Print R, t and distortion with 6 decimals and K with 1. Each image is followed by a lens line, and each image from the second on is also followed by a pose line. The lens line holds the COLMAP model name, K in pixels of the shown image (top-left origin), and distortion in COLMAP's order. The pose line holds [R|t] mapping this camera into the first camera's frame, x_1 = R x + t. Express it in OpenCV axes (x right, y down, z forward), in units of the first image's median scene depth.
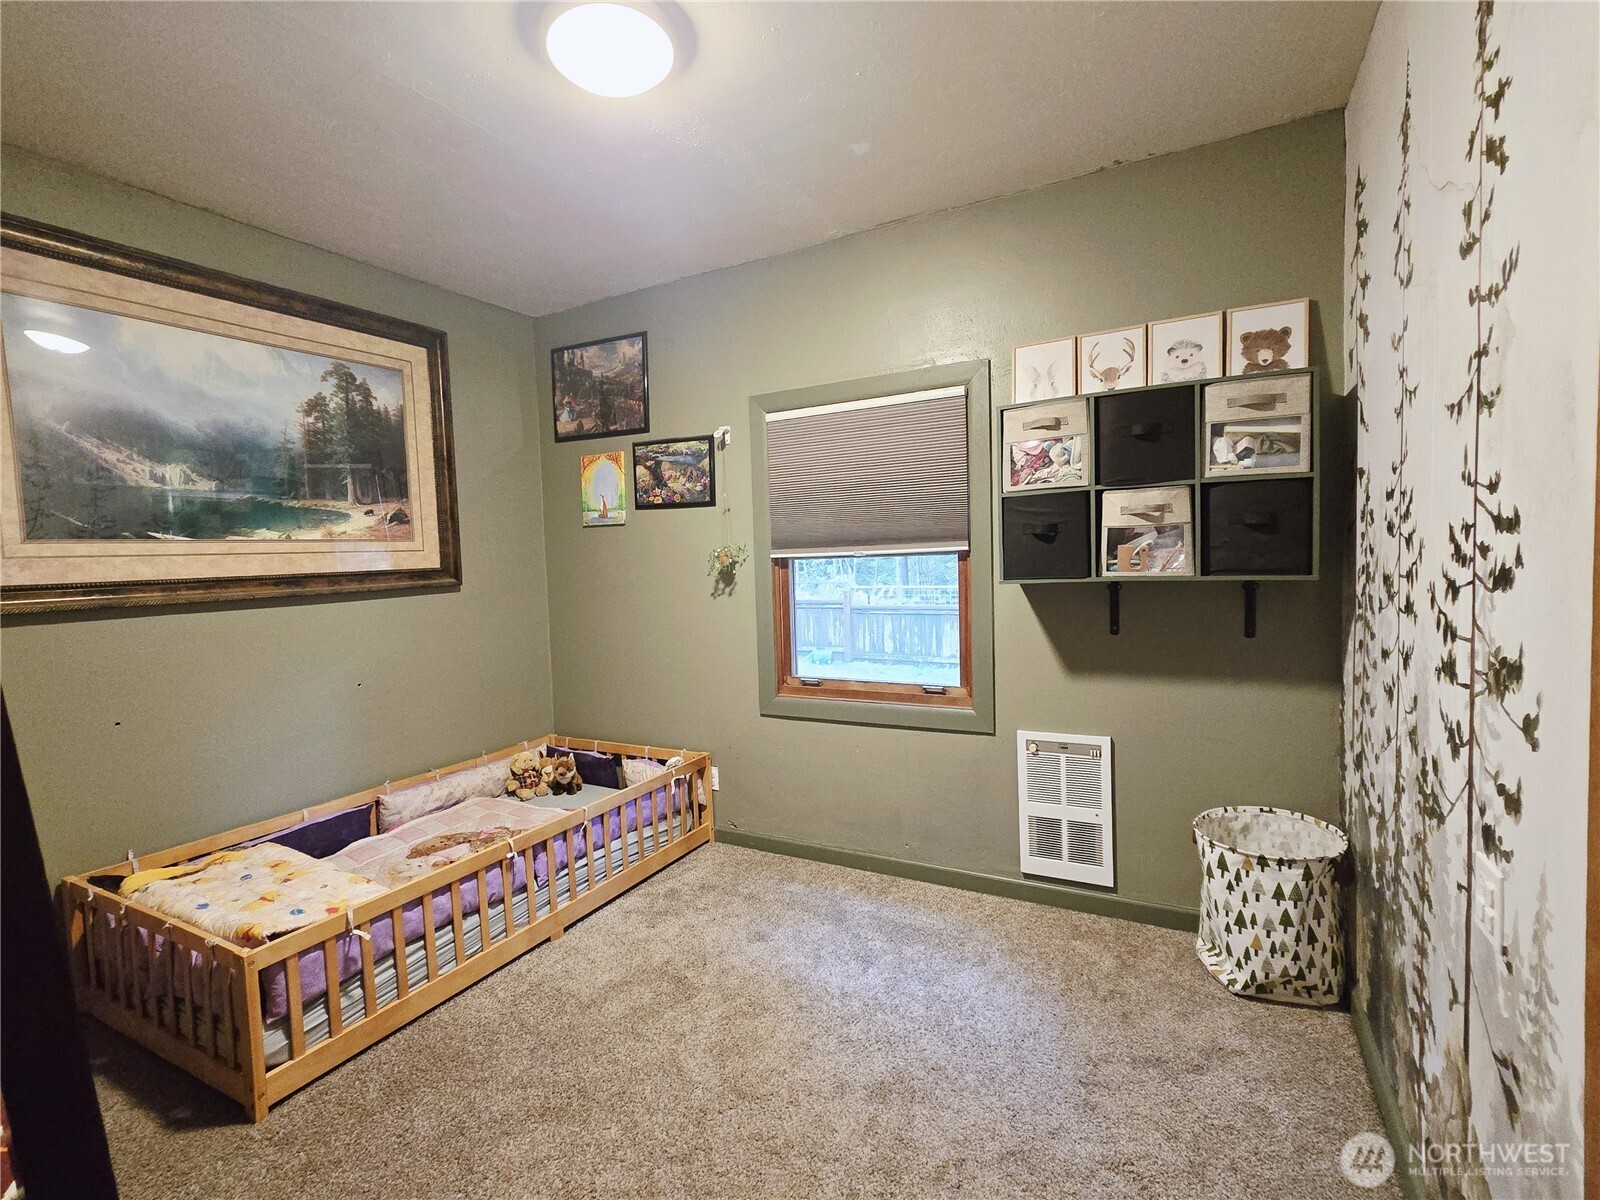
lens RADIAL K [[739.2, 0, 790.4], [0, 739.2, 599.3], [0, 0, 1]] dist [-0.004938, 0.005928]
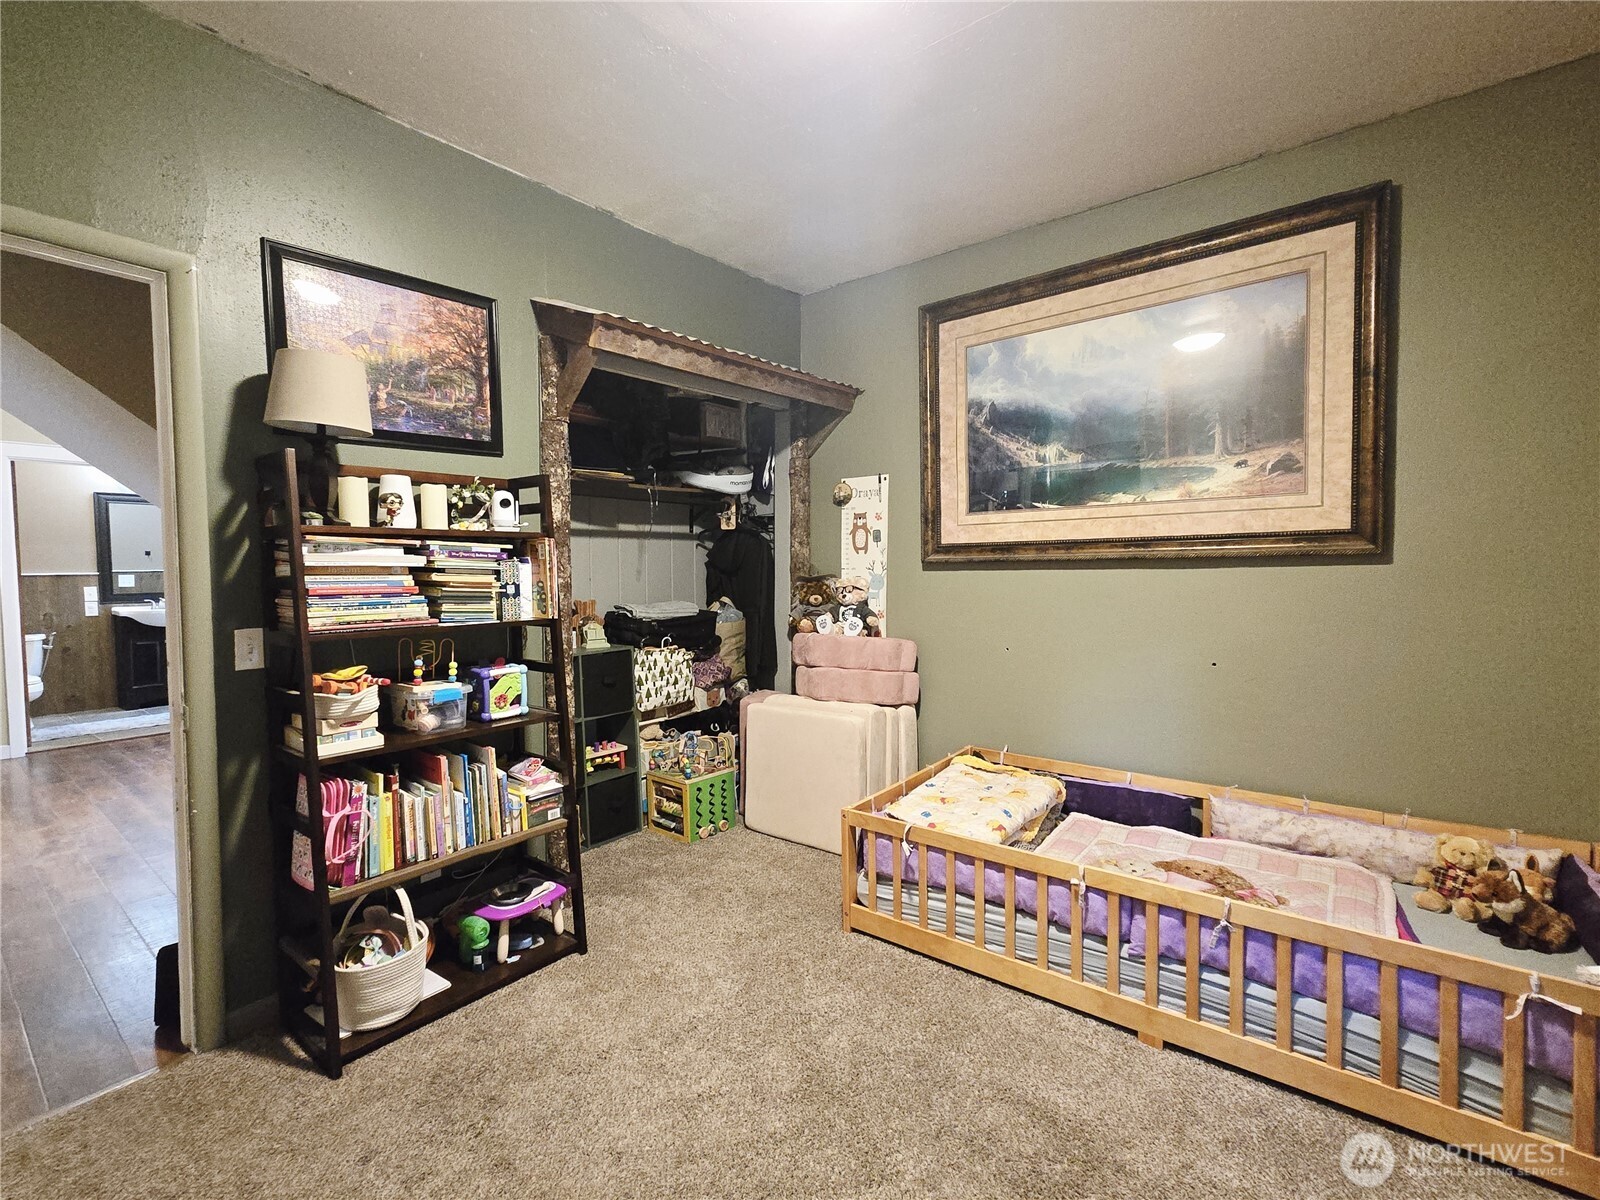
lens RADIAL K [[739.2, 0, 790.4], [0, 739.2, 599.3], [0, 0, 1]] dist [-0.004938, 0.005928]
pose [[-0.176980, 0.080565, -0.980912, 0.380585], [-0.040974, 0.995177, 0.089129, -0.019071], [0.983361, 0.055966, -0.172825, 0.693220]]
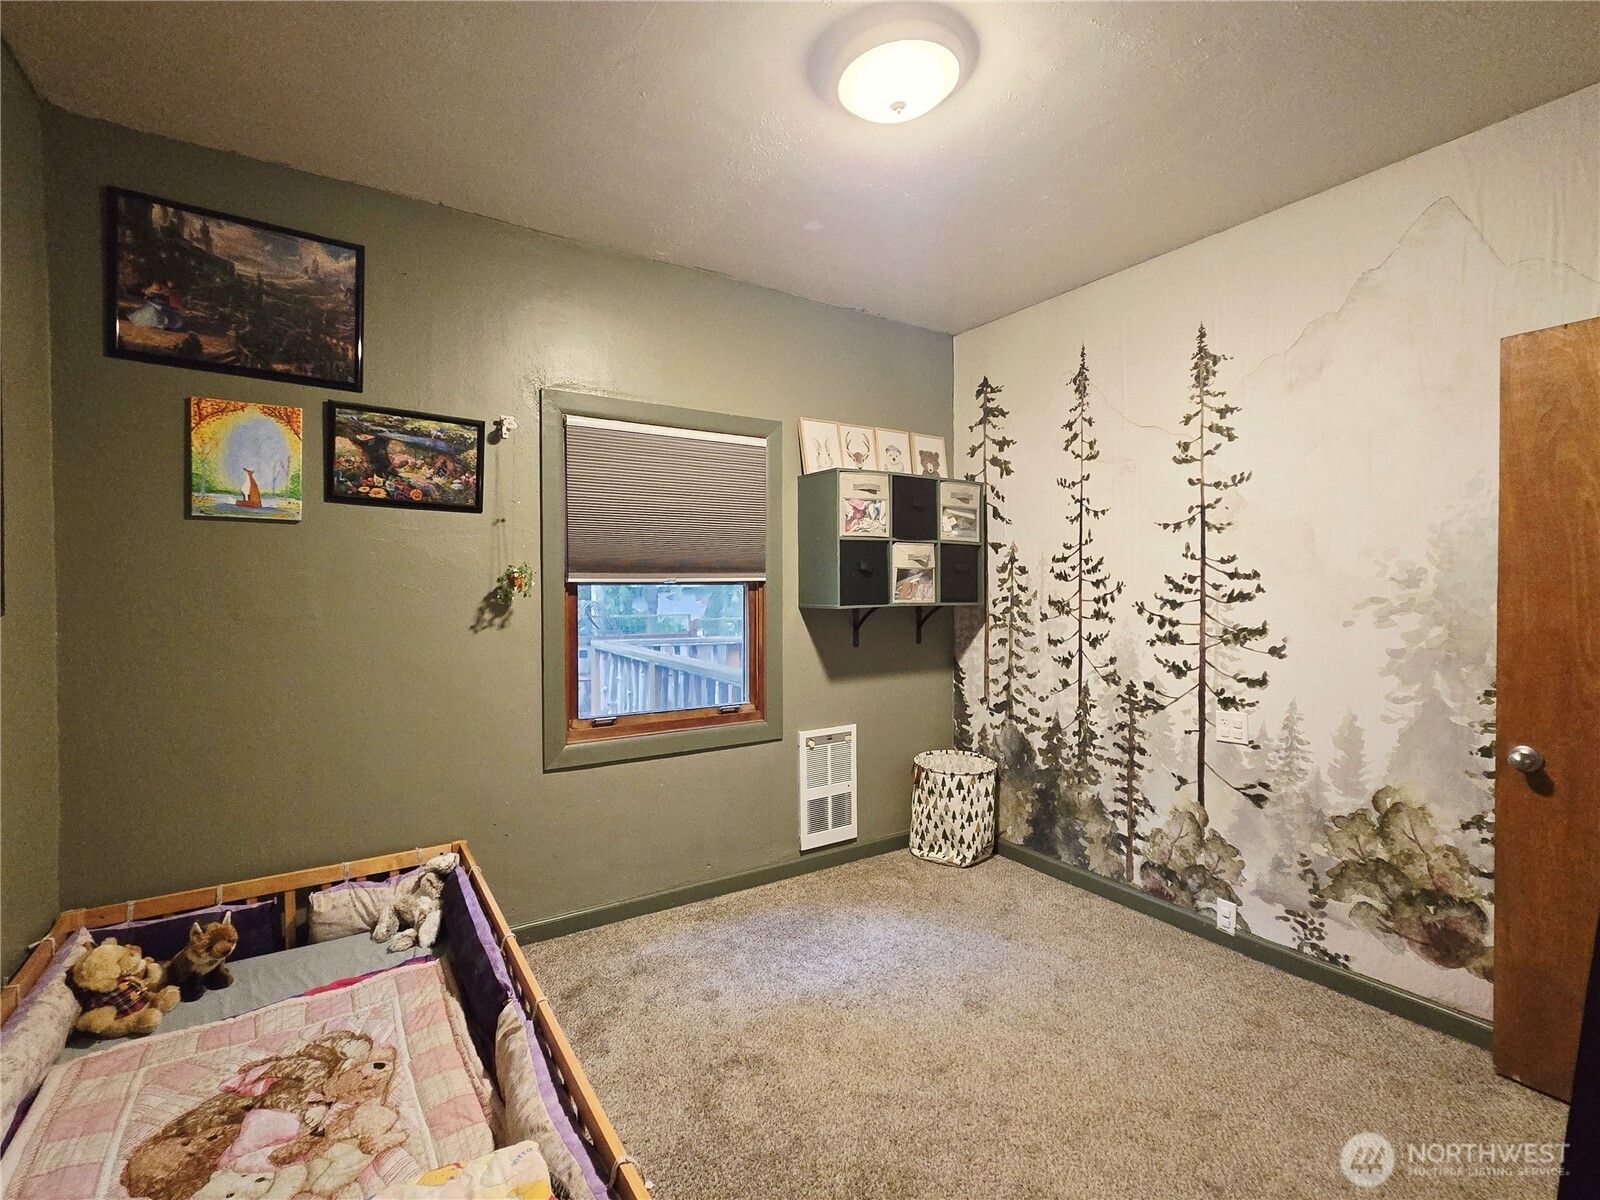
lens RADIAL K [[739.2, 0, 790.4], [0, 739.2, 599.3], [0, 0, 1]] dist [-0.004938, 0.005928]
pose [[0.476022, 0.016351, 0.879281, -0.731863], [0.037751, 0.998526, -0.039005, 0.007777], [-0.878623, 0.051761, 0.474703, 0.413119]]
